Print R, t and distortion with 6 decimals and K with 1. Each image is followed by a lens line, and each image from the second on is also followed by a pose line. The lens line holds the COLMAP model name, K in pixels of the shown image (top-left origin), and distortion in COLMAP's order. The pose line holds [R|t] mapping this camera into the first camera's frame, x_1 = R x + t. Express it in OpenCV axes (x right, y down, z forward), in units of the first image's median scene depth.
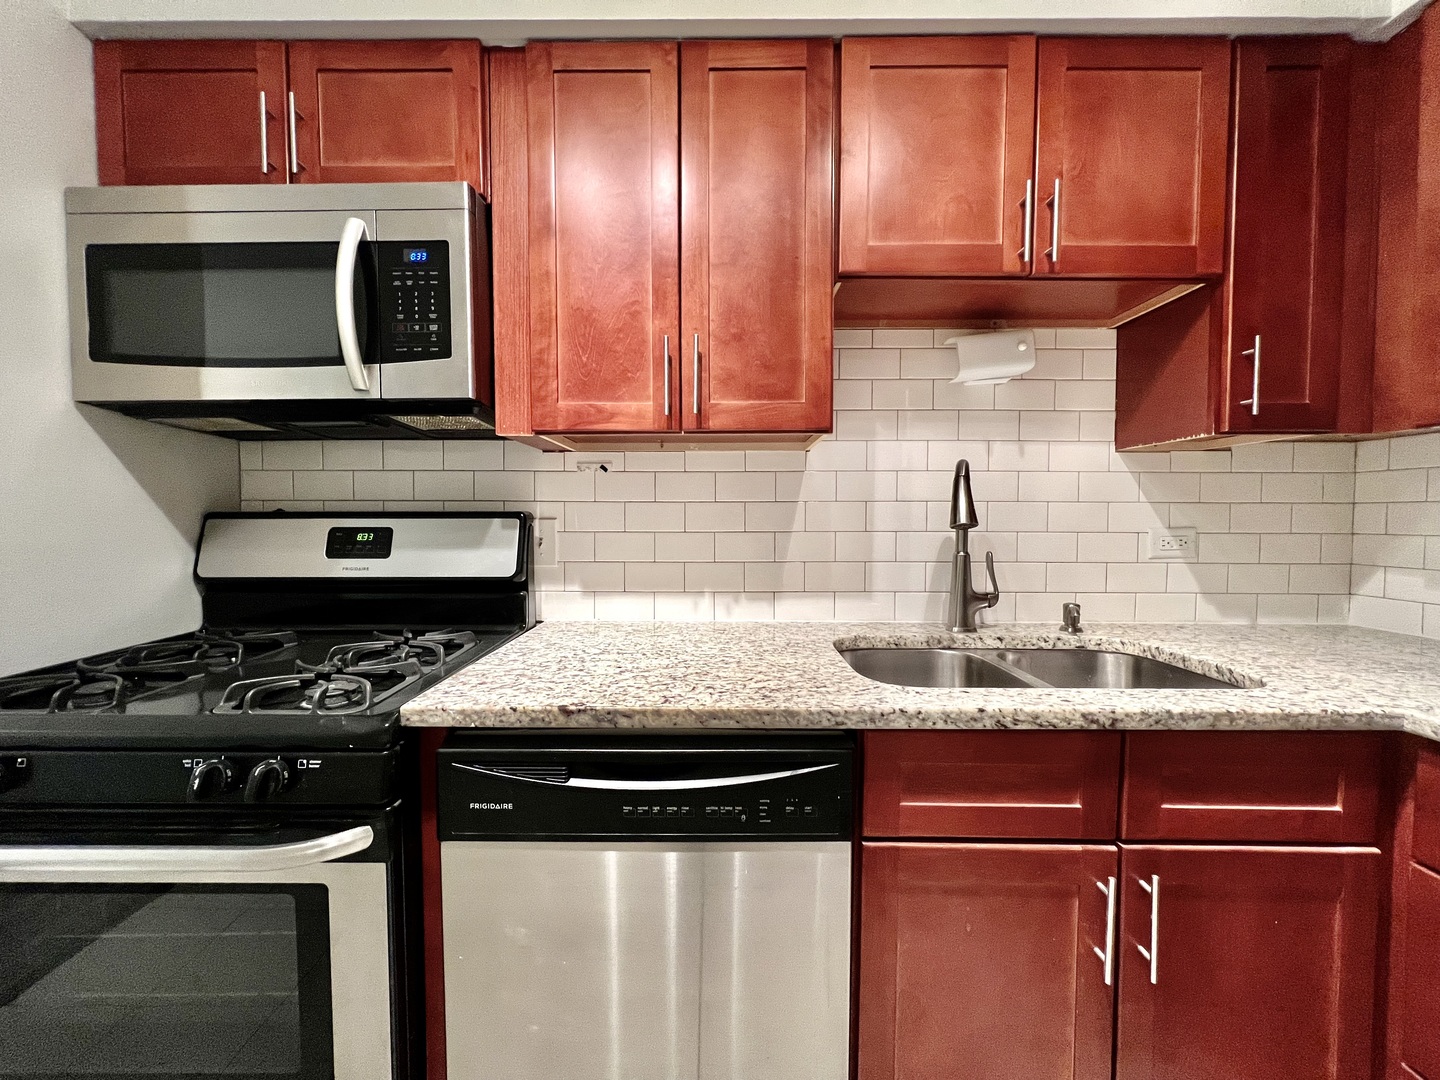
lens RADIAL K [[577.8, 0, 720.0], [0, 577.8, 540.0], [0, 0, 1]] dist [-0.001154, -0.000073]
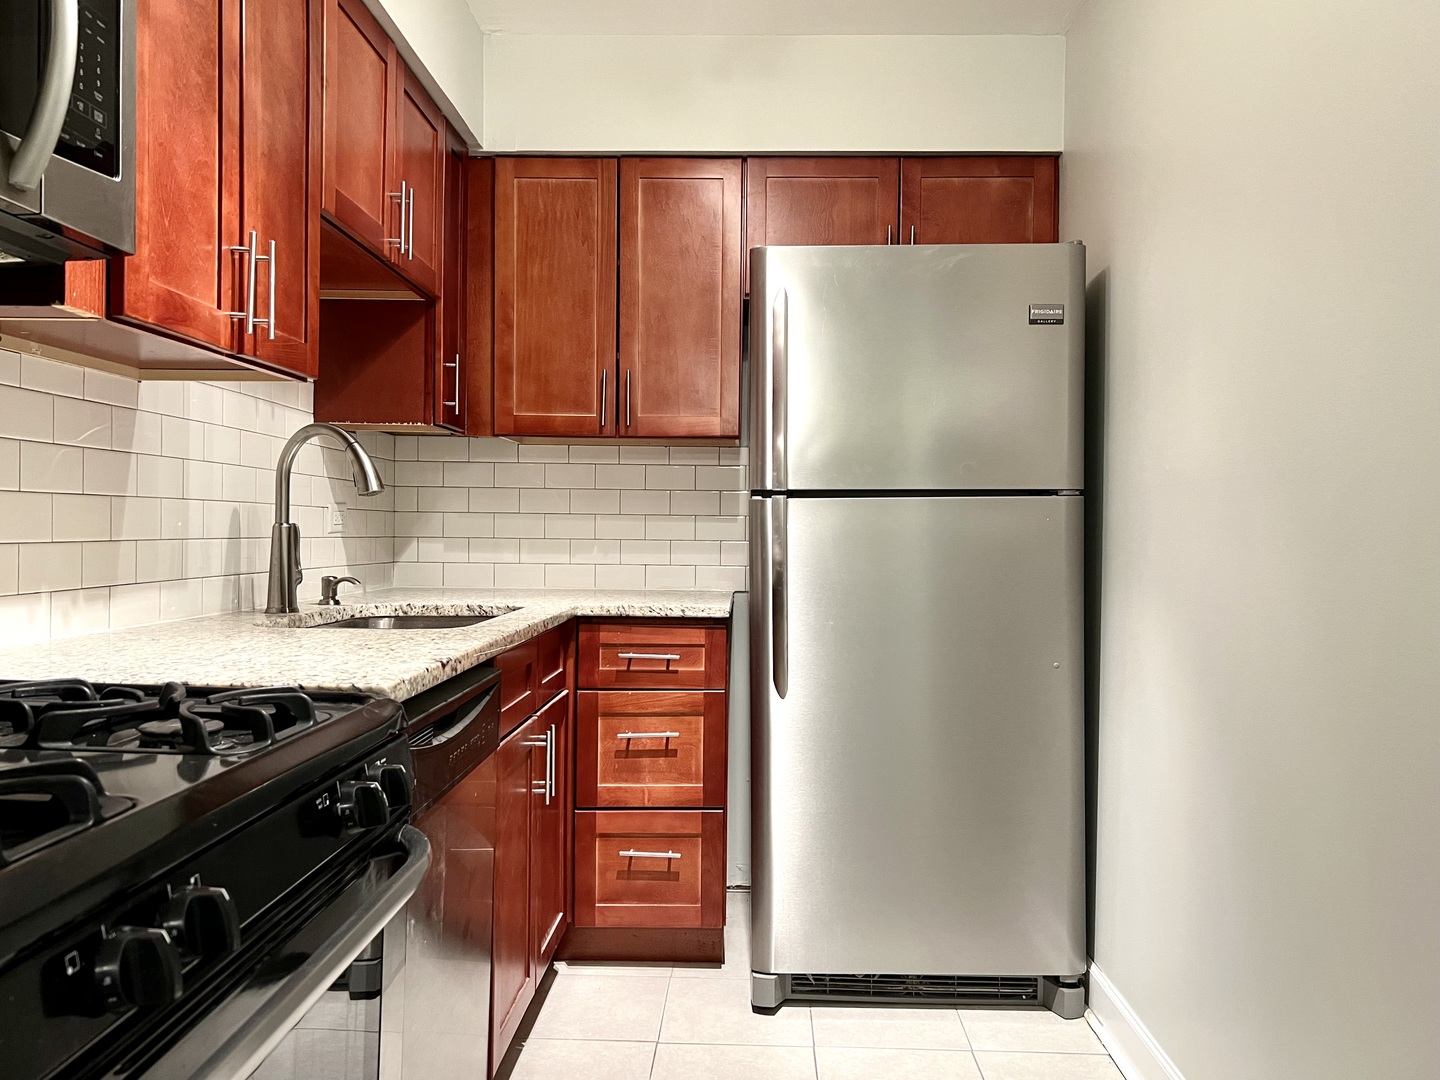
lens RADIAL K [[1091.9, 0, 720.0], [0, 1091.9, 540.0], [0, 0, 1]] dist [0.106915, -0.219306]
pose [[0.022843, -0.009310, 0.999696, -1.403292], [0.030090, 0.999510, 0.008621, 0.057654], [-0.999286, 0.029884, 0.023112, 0.324972]]
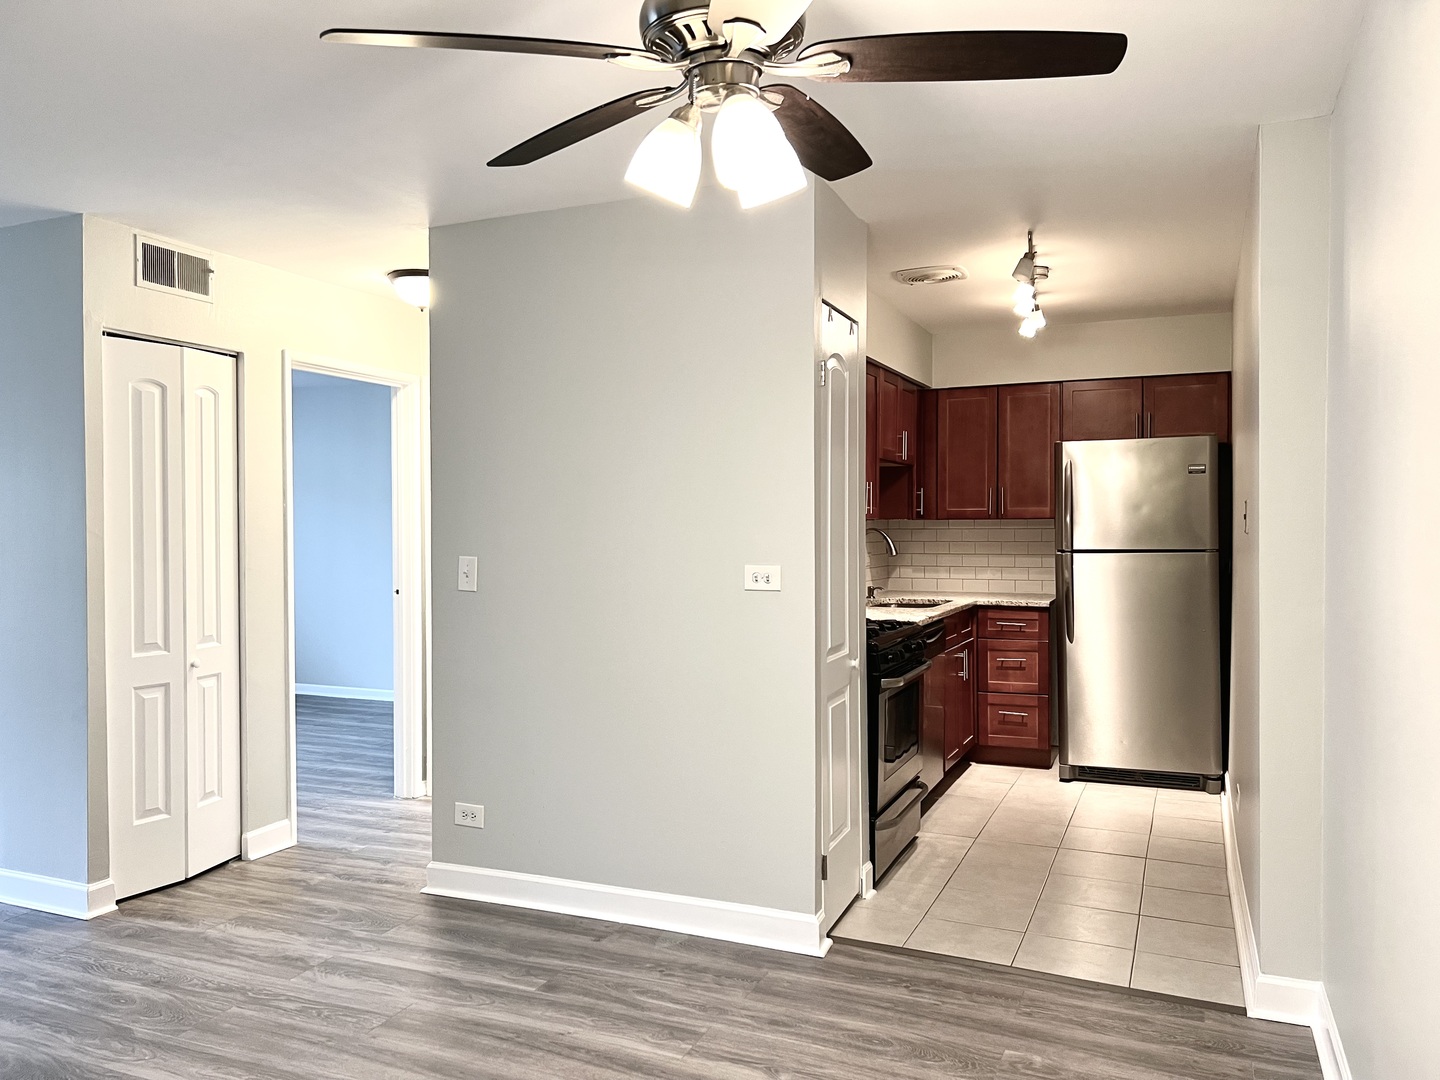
lens RADIAL K [[1091.9, 0, 720.0], [0, 1091.9, 540.0], [0, 0, 1]] dist [0.106915, -0.219306]
pose [[0.391097, -0.014917, 0.920228, -4.137858], [0.041426, 0.999141, -0.001410, -0.108344], [-0.919417, 0.038673, 0.391379, -0.200079]]
